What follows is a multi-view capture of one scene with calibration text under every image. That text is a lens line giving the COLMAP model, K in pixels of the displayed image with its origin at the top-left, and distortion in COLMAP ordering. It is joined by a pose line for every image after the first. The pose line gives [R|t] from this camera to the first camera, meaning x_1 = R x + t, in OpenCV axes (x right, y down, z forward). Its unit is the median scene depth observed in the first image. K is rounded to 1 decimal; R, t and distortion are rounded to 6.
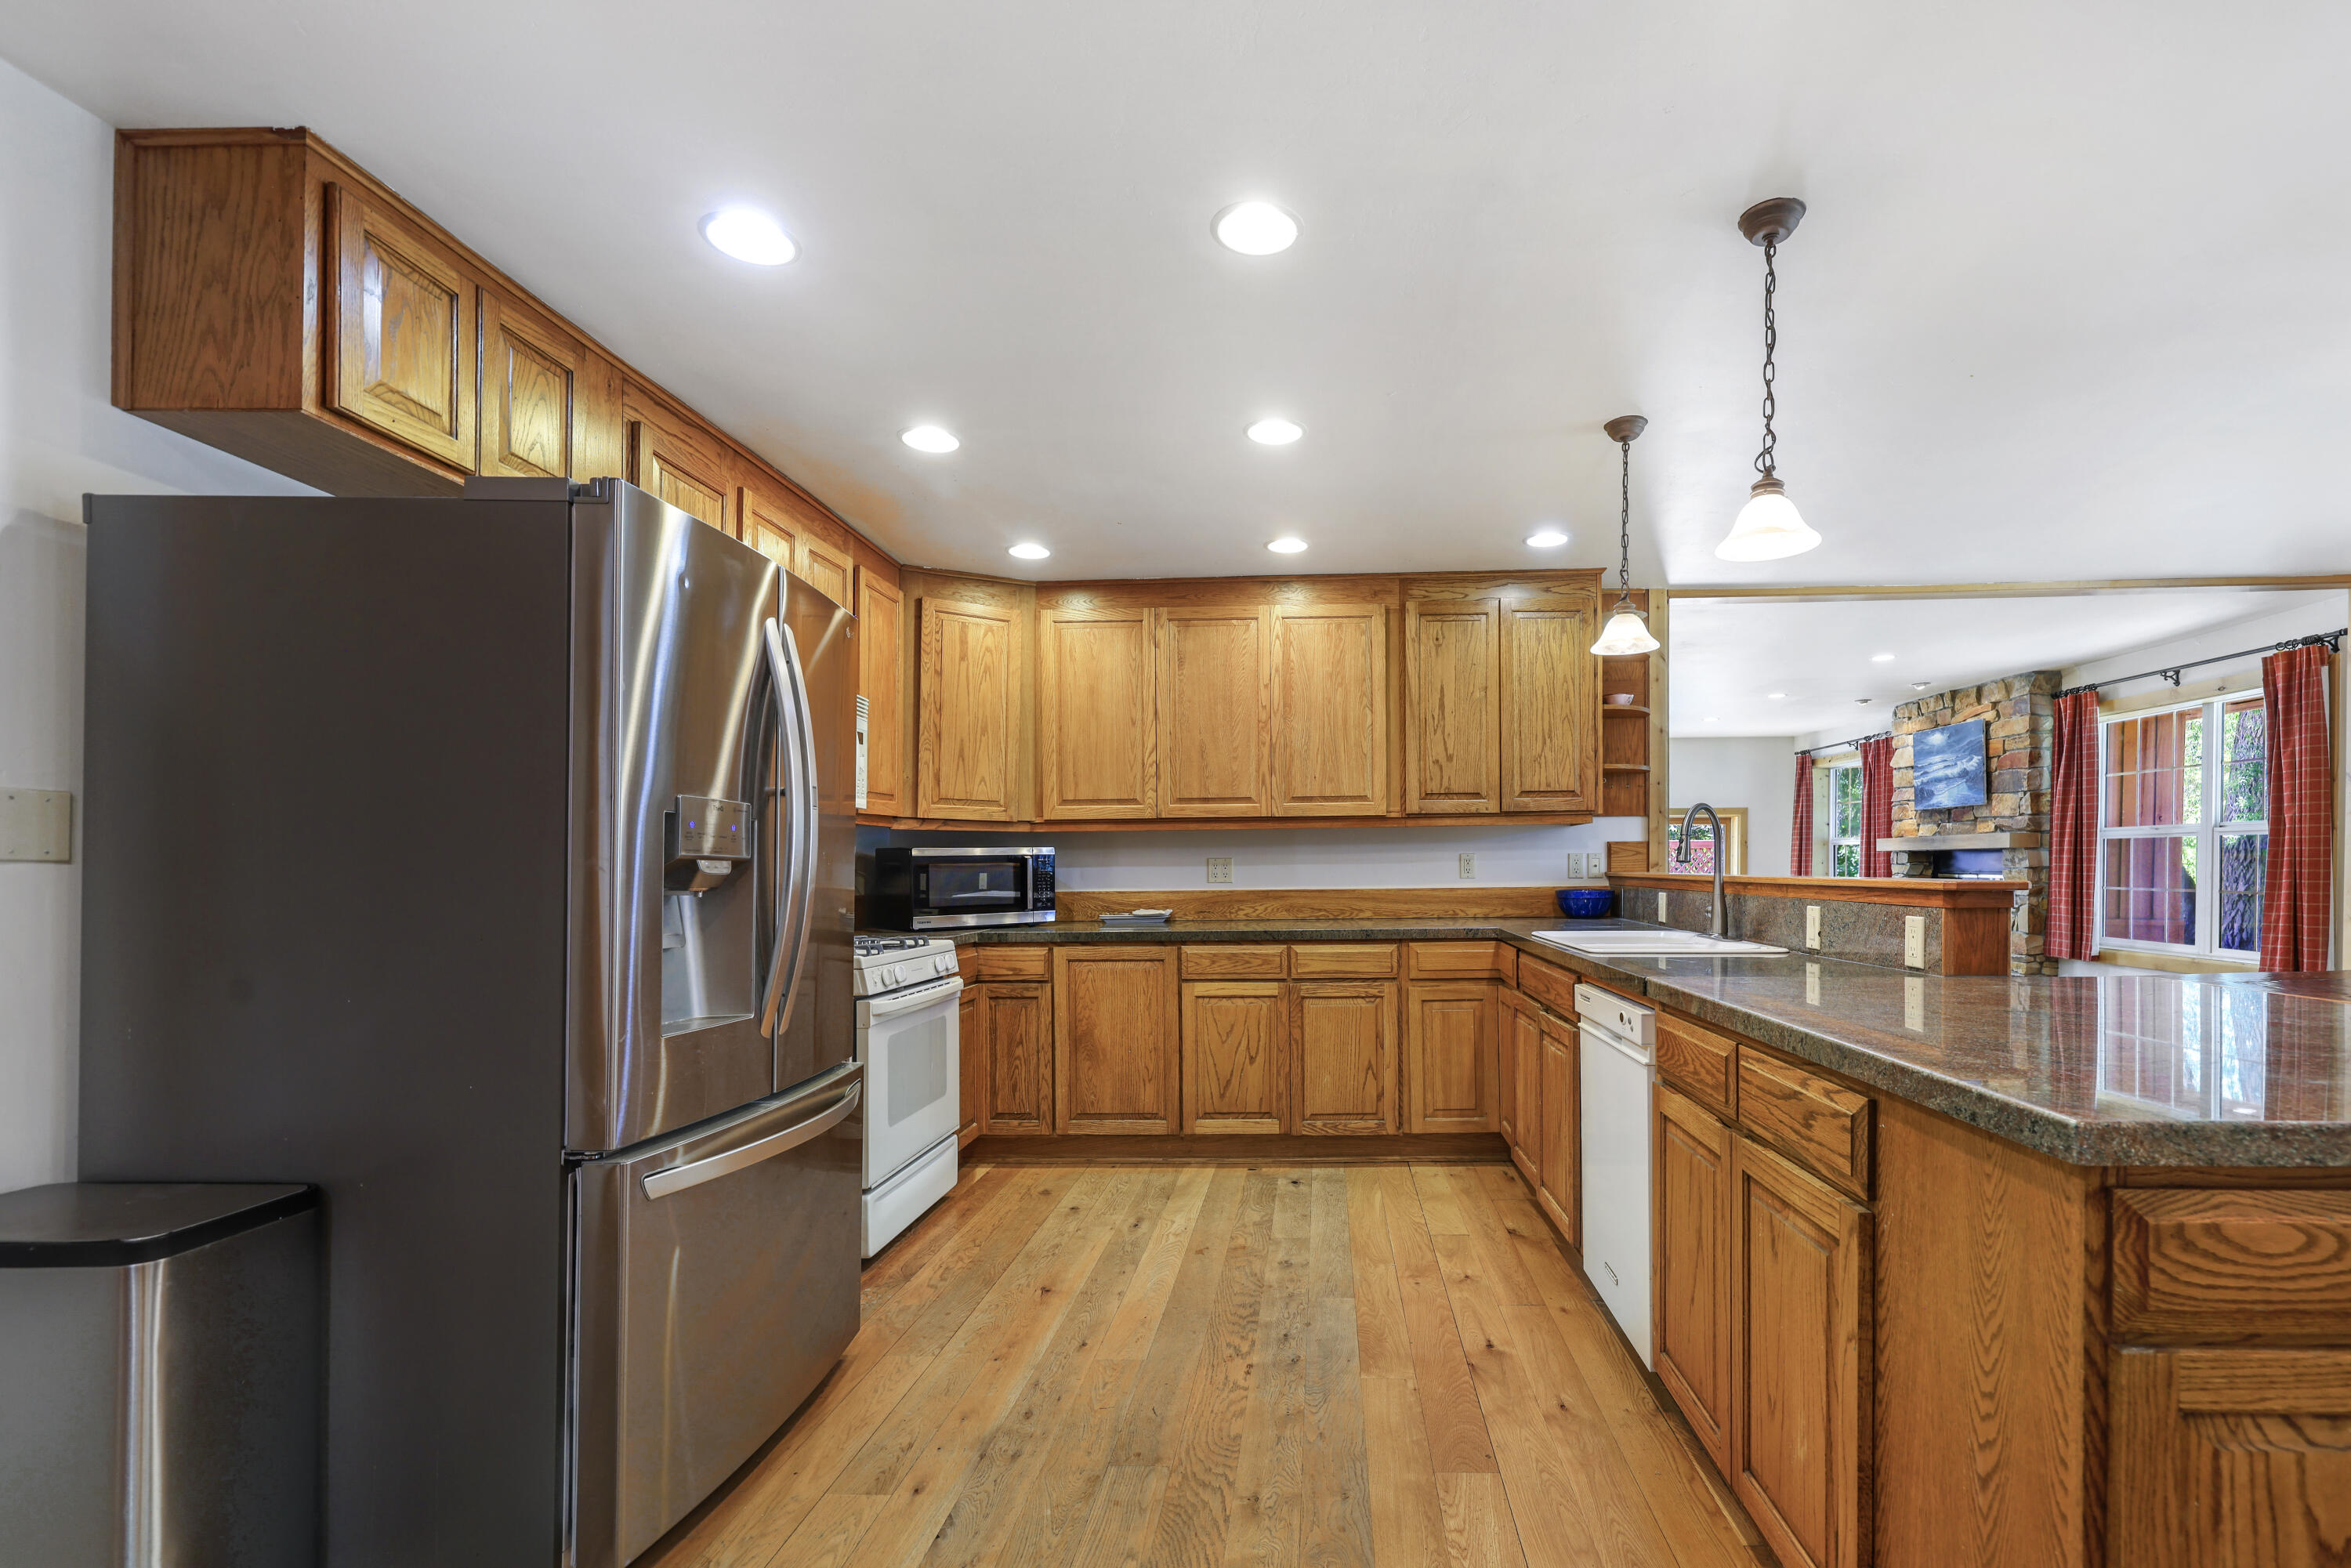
lens RADIAL K [[1035.8, 0, 1151.2], [0, 1035.8, 868.7], [0, 0, 1]] dist [-0.000947, 0.001855]
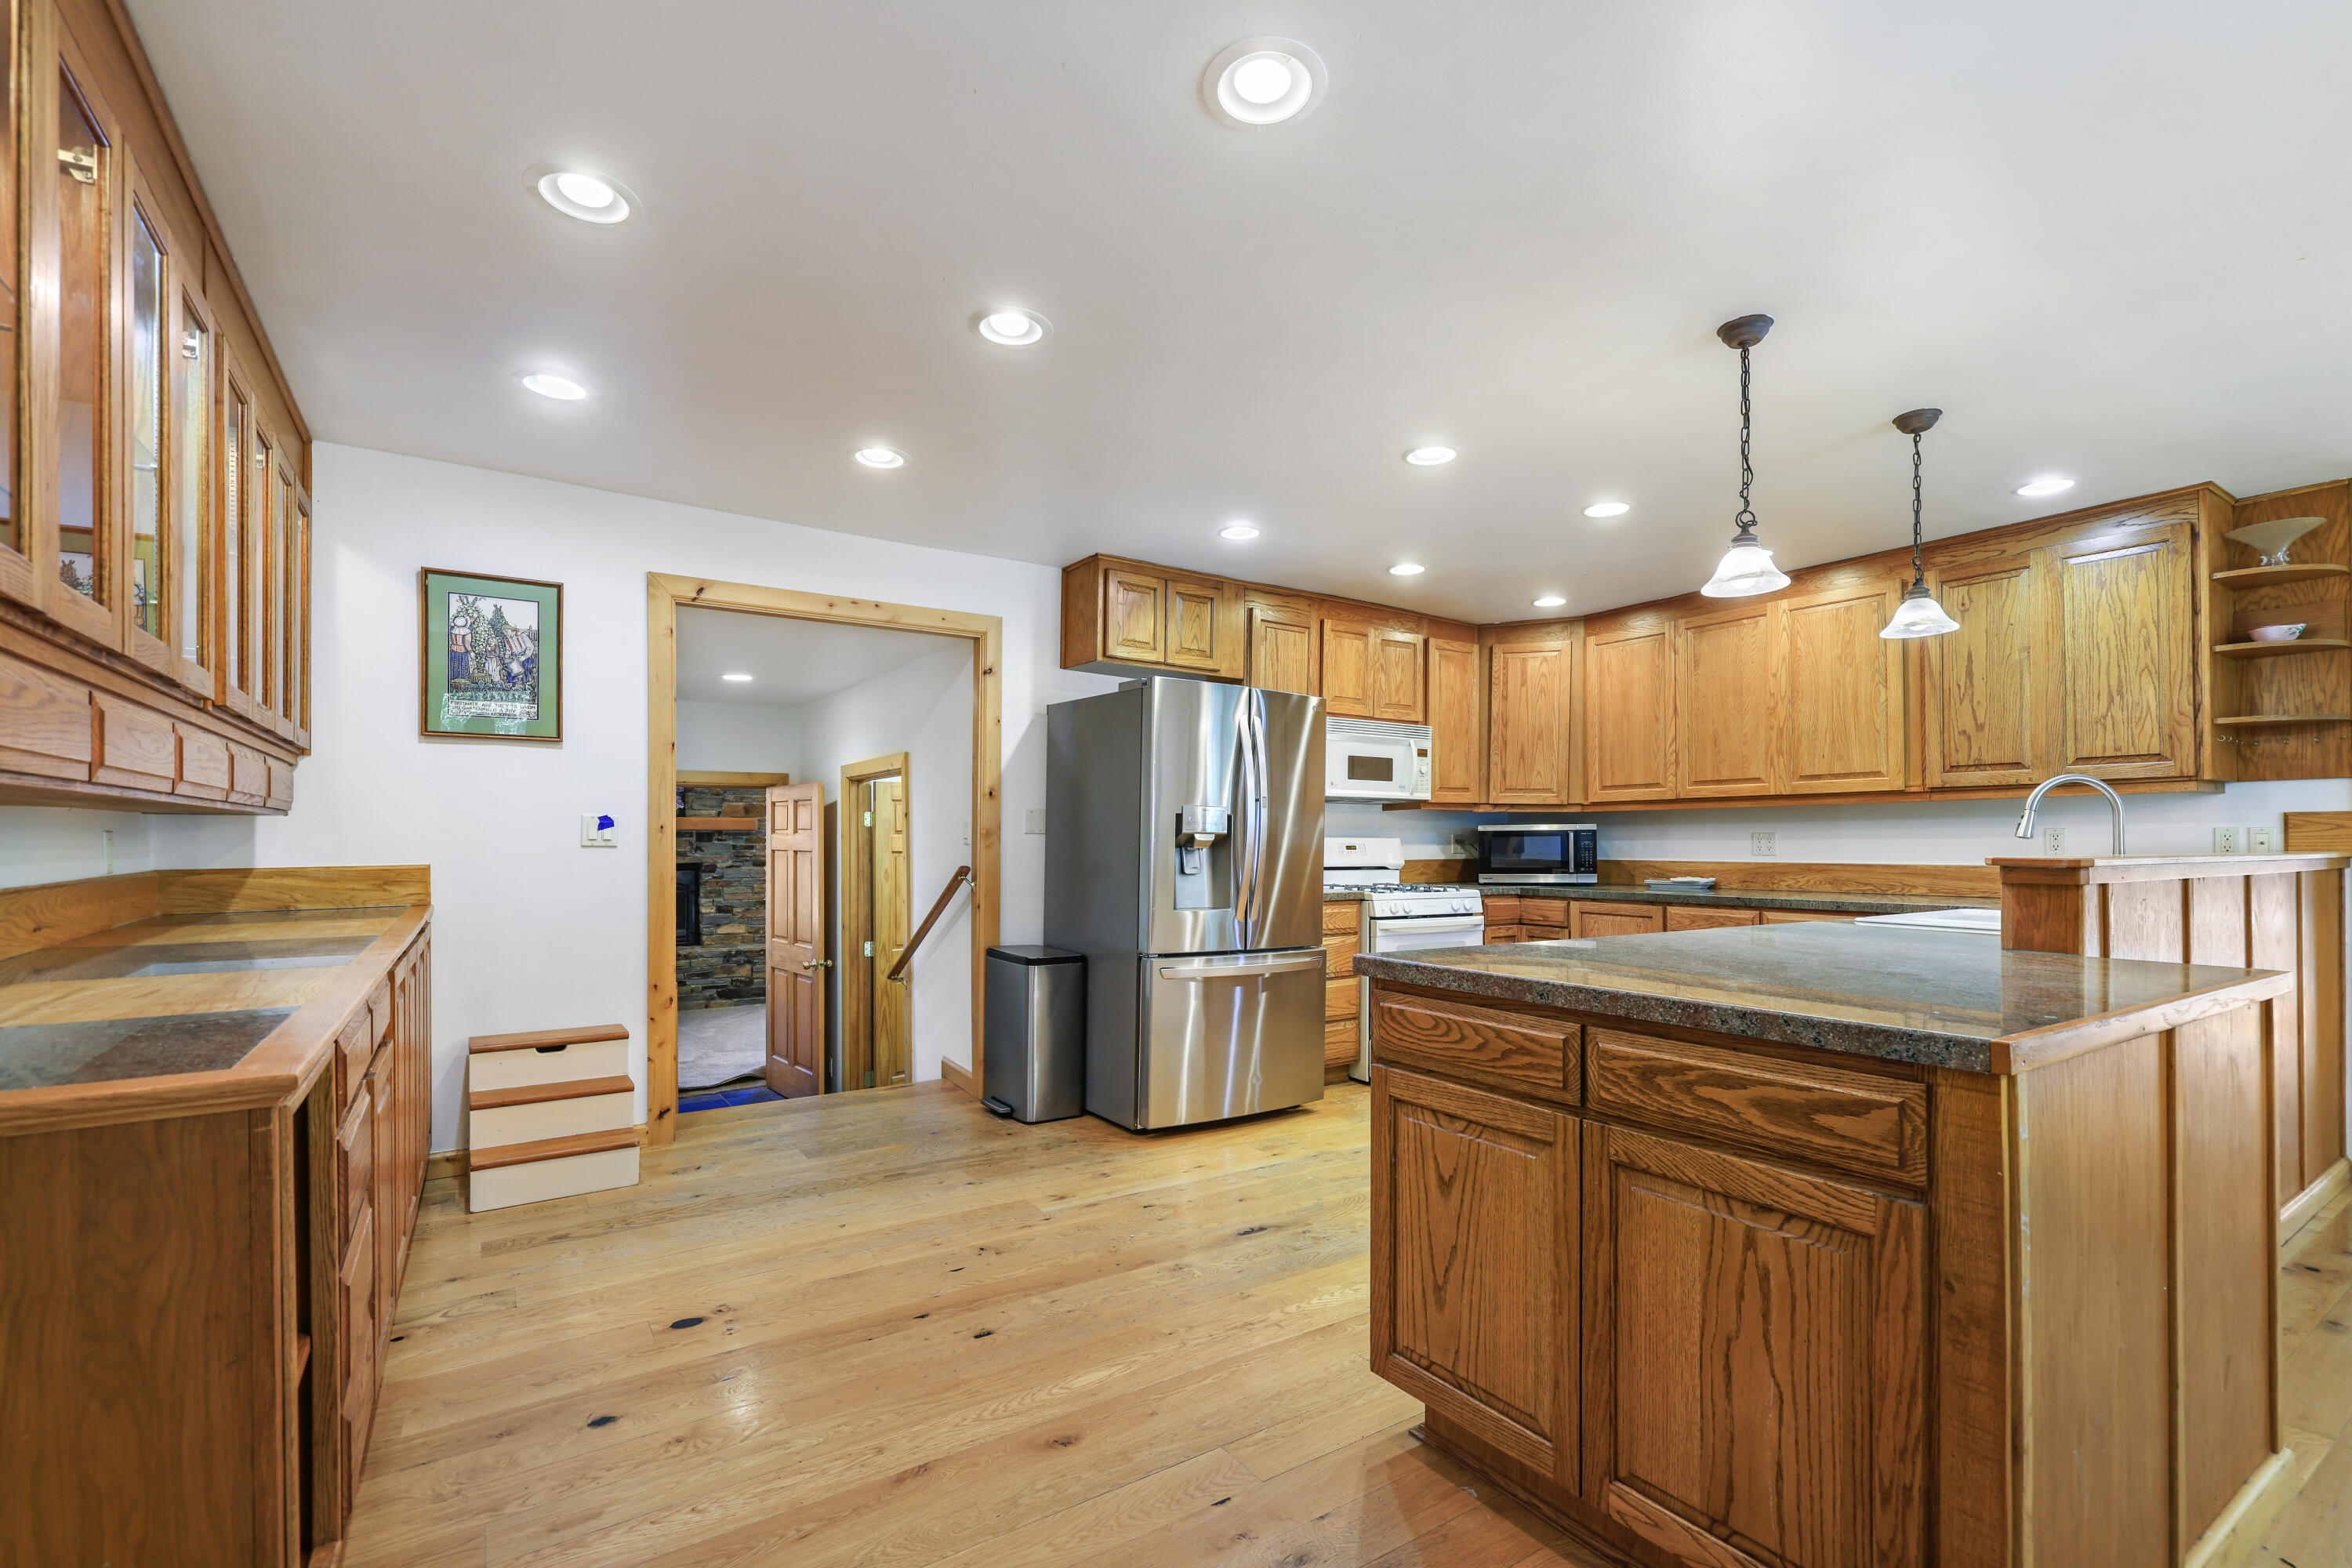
lens RADIAL K [[1036.3, 0, 1145.2], [0, 1036.3, 830.7], [0, 0, 1]] dist [-0.000947, 0.001855]
pose [[0.557922, -0.000023, -0.829894, 0.648024], [-0.008016, 0.999953, -0.005417, -0.001178], [0.829855, 0.009674, 0.557895, -0.158642]]
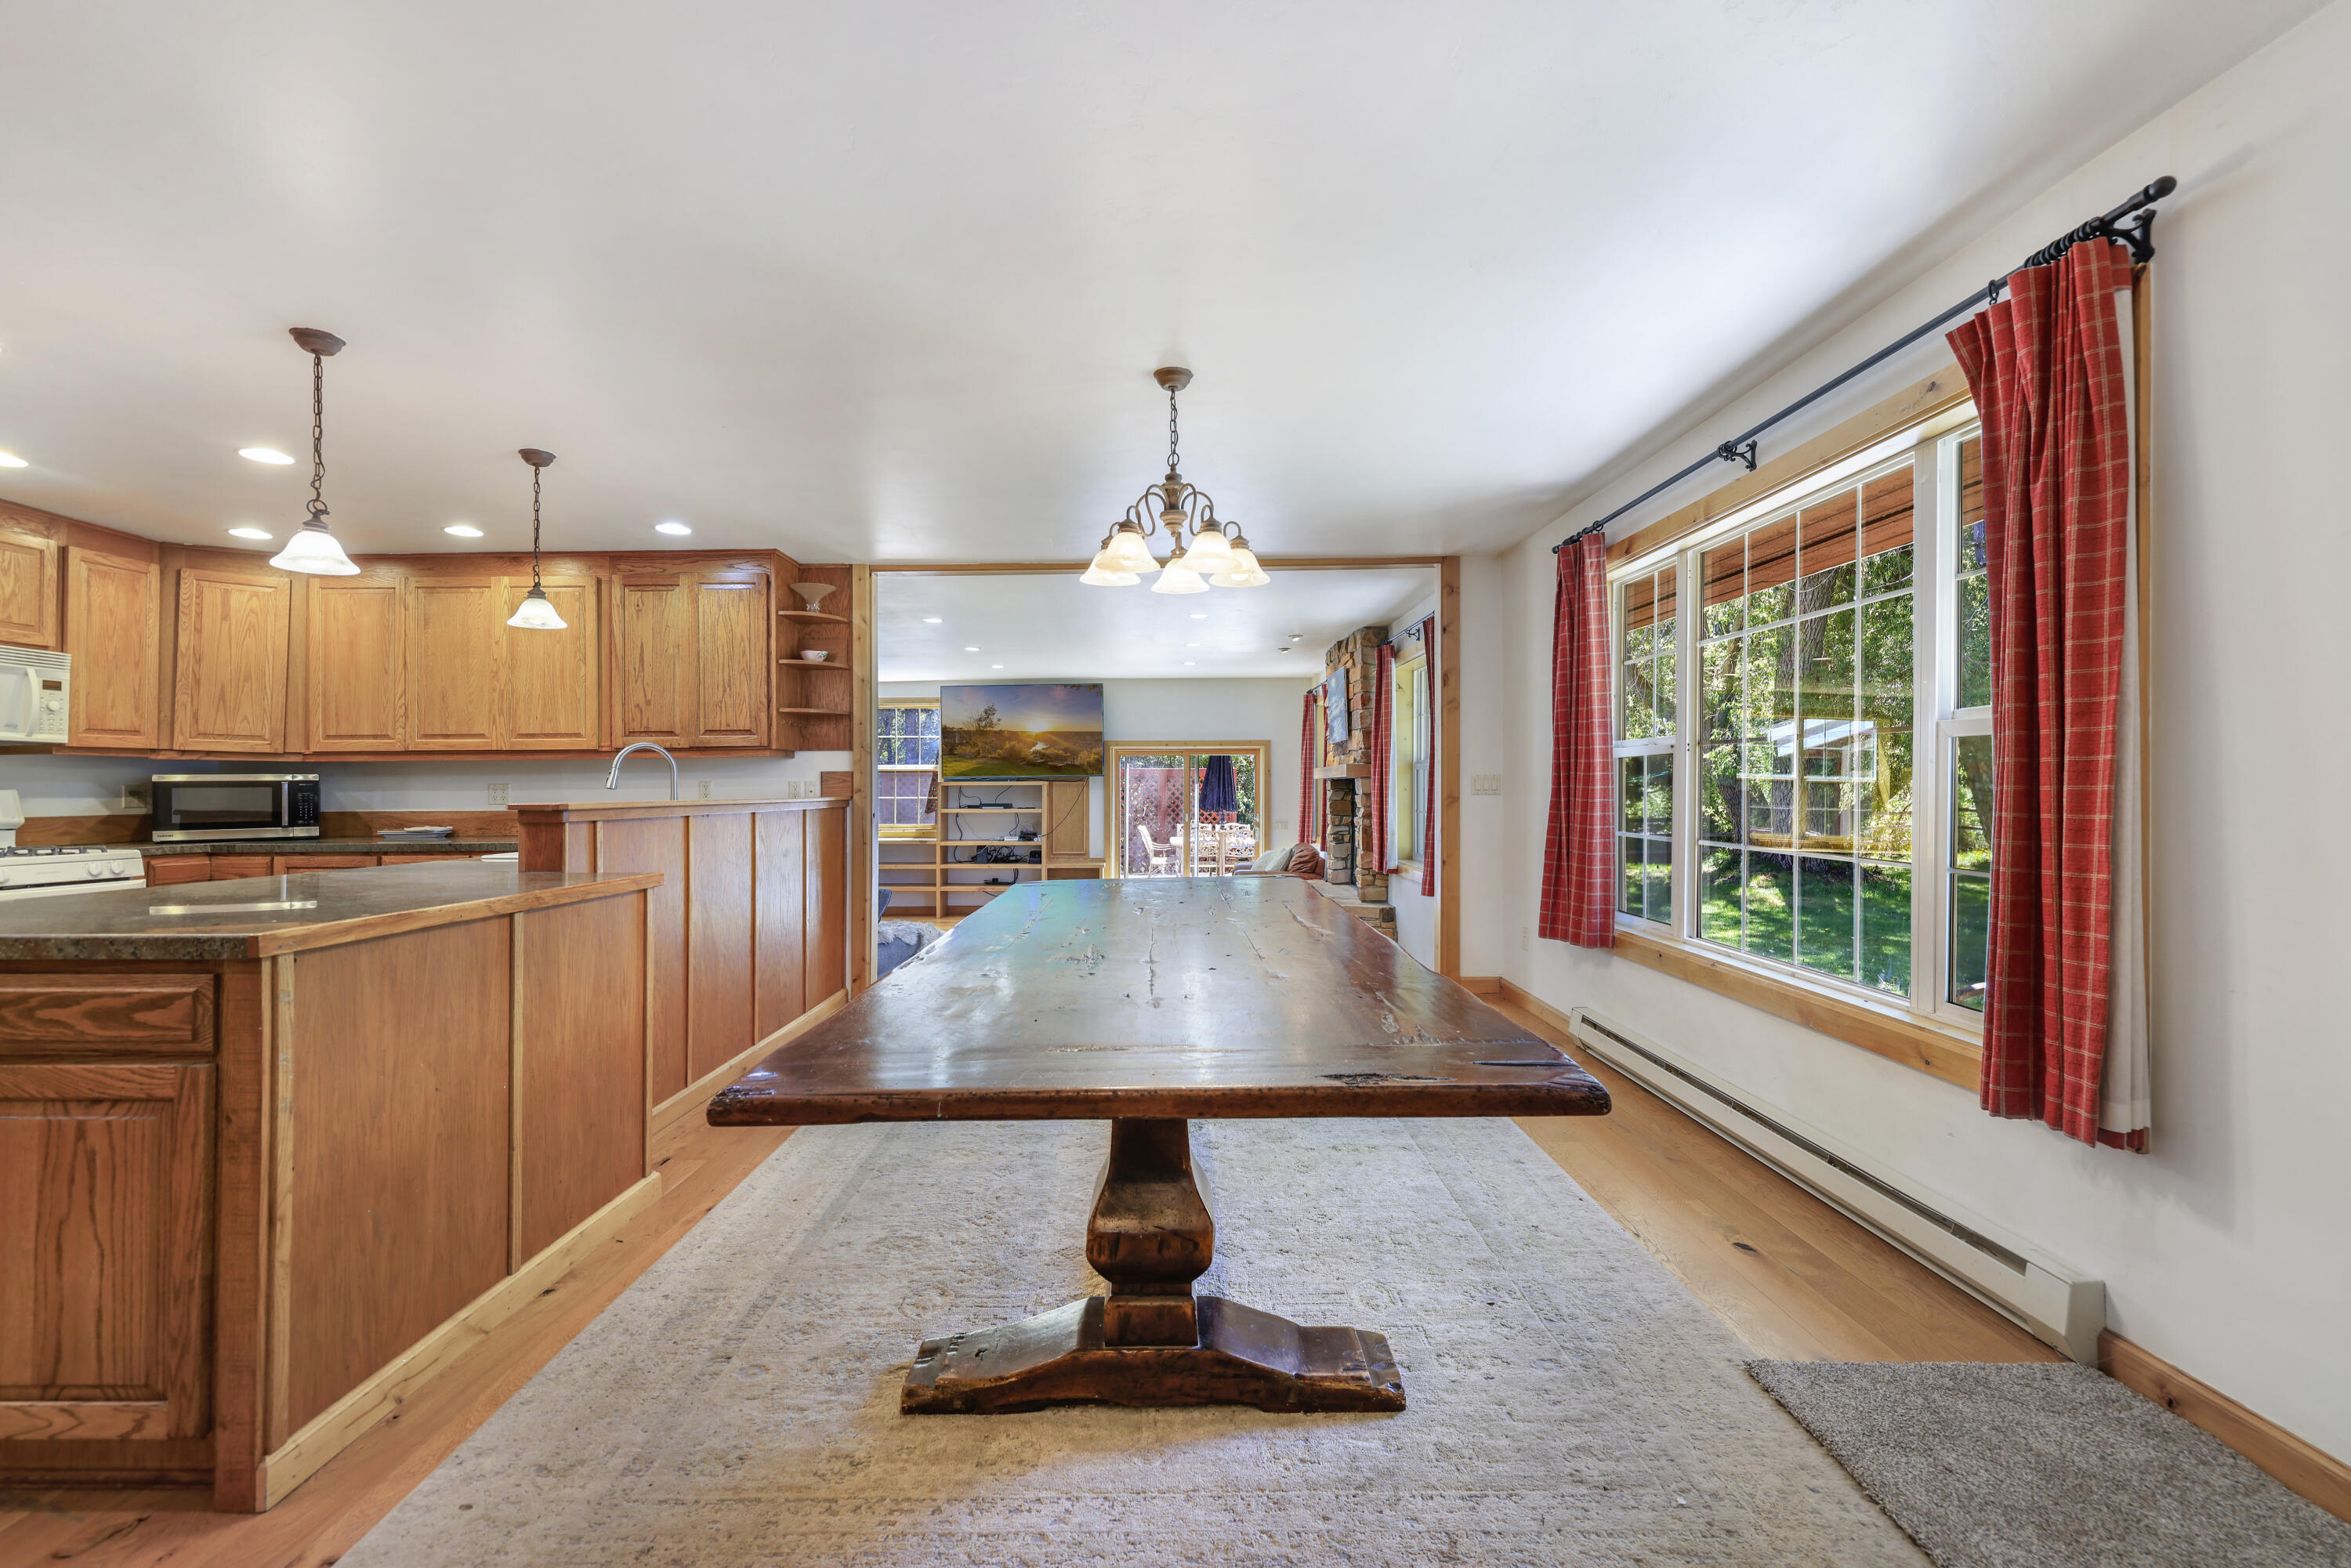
lens RADIAL K [[1035.8, 0, 1232.9], [0, 1035.8, 770.9], [0, 0, 1]] dist [-0.000947, 0.001855]
pose [[0.999861, 0.005230, 0.015822, 0.955824], [-0.004899, 0.999770, -0.020880, -0.004715], [-0.015928, 0.020800, 0.999657, -0.224661]]
